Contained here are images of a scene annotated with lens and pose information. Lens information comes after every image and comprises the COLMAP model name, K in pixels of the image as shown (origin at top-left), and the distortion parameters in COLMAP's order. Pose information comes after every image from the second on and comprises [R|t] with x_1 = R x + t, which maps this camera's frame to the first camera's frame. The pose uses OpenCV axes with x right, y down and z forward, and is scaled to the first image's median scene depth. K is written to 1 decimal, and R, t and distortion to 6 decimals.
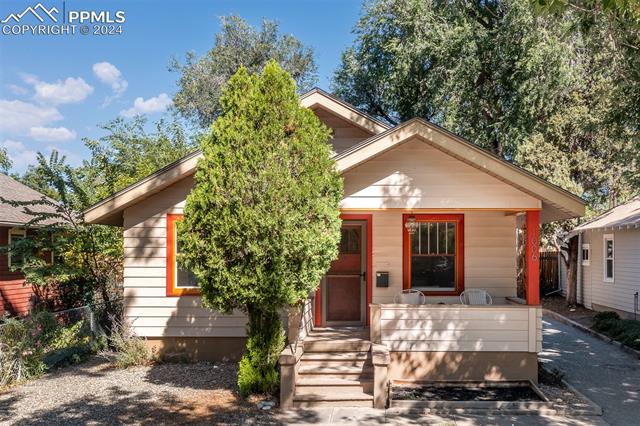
lens RADIAL K [[720.5, 0, 364.5], [0, 720.5, 212.6], [0, 0, 1]] dist [0.000810, 0.006574]
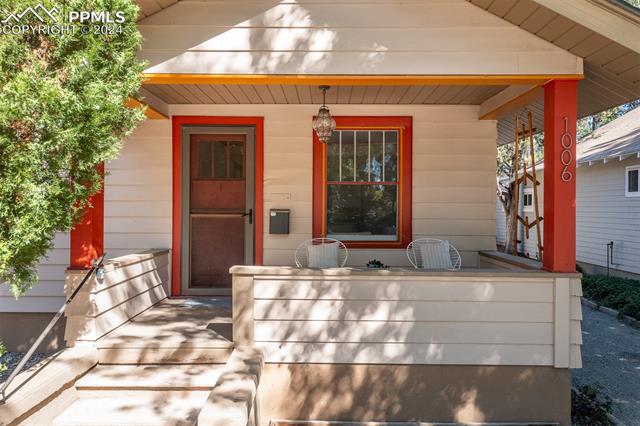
lens RADIAL K [[527.8, 0, 320.0], [0, 527.8, 213.0], [0, 0, 1]] dist [-0.001825, -0.002996]
pose [[0.999924, 0.003840, 0.011697, 0.056655], [-0.004557, 0.998071, 0.061915, 0.059710], [-0.011436, -0.061964, 0.998013, 0.571744]]
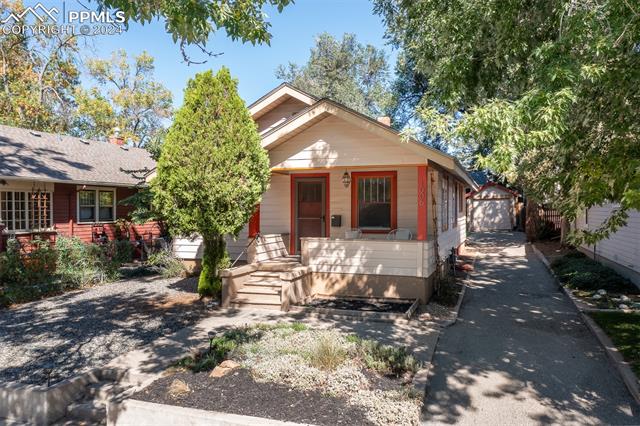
lens RADIAL K [[527.8, 0, 320.0], [0, 527.8, 213.0], [0, 0, 1]] dist [-0.001825, -0.002996]
pose [[0.954441, -0.000546, -0.298399, 0.304371], [0.019344, 0.998008, 0.060047, 0.018727], [0.297772, -0.063083, 0.952550, 0.048470]]
